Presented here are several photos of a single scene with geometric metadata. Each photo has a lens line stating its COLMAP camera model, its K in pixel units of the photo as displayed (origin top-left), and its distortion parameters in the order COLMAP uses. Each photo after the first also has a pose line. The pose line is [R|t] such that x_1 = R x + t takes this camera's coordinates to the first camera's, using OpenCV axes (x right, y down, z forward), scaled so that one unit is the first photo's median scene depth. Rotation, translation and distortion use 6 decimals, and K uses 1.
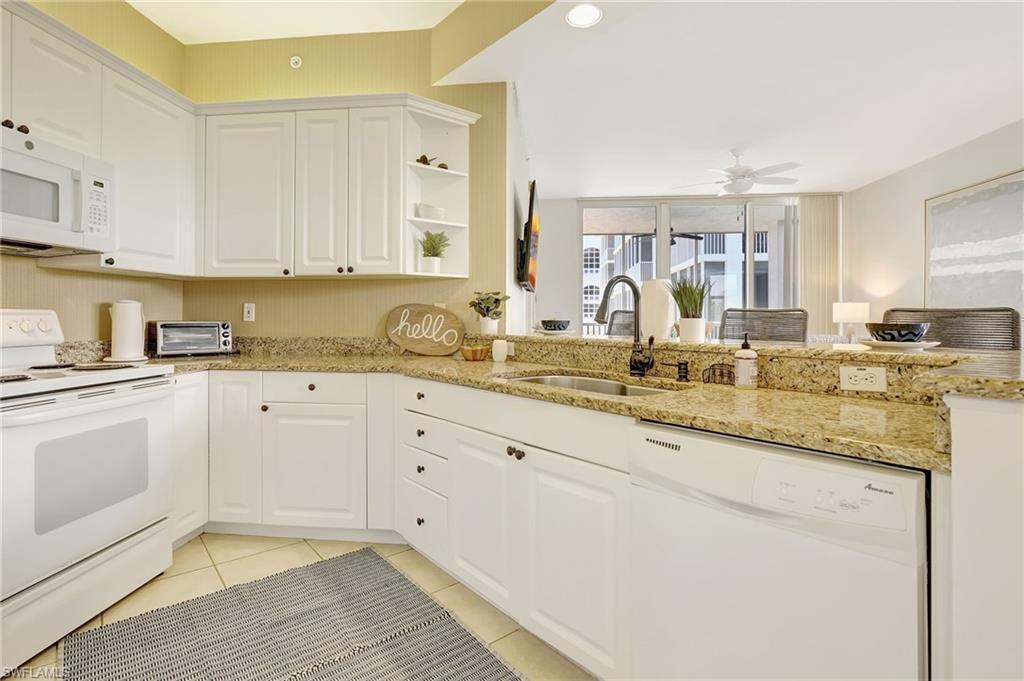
lens RADIAL K [[528.2, 0, 500.8], [0, 528.2, 316.7], [0, 0, 1]] dist [-0.005246, 0.002864]
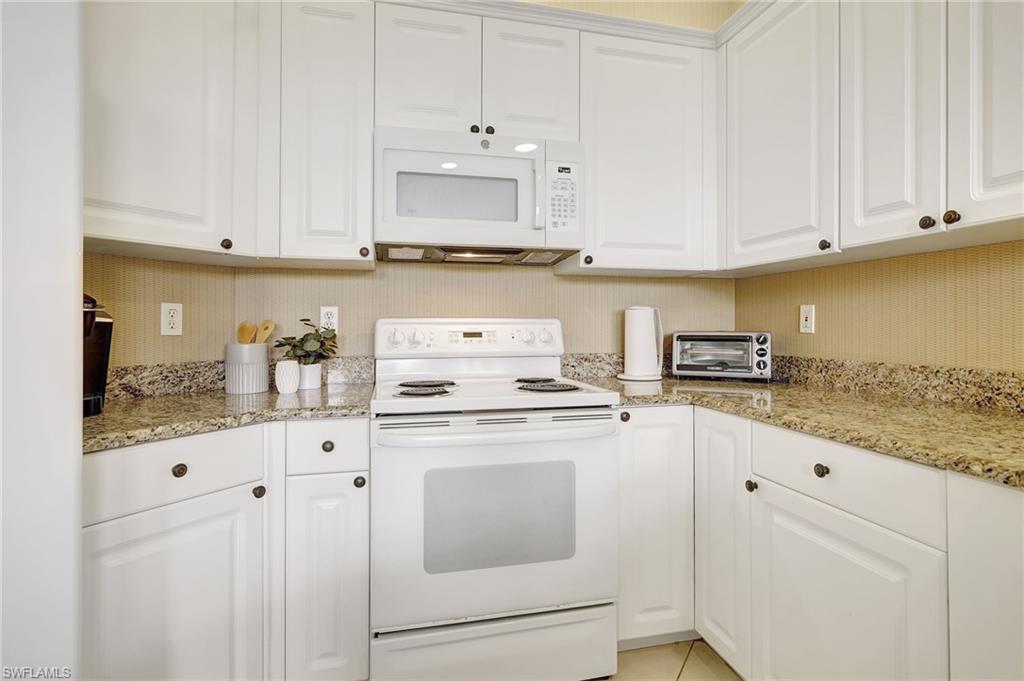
lens RADIAL K [[528.2, 0, 504.6], [0, 528.2, 321.4], [0, 0, 1]] dist [-0.005246, 0.002864]
pose [[0.336233, -0.011499, -0.941709, 0.001486], [0.001654, 0.999931, -0.011619, 0.001765], [0.941778, 0.002349, 0.336228, 0.501770]]
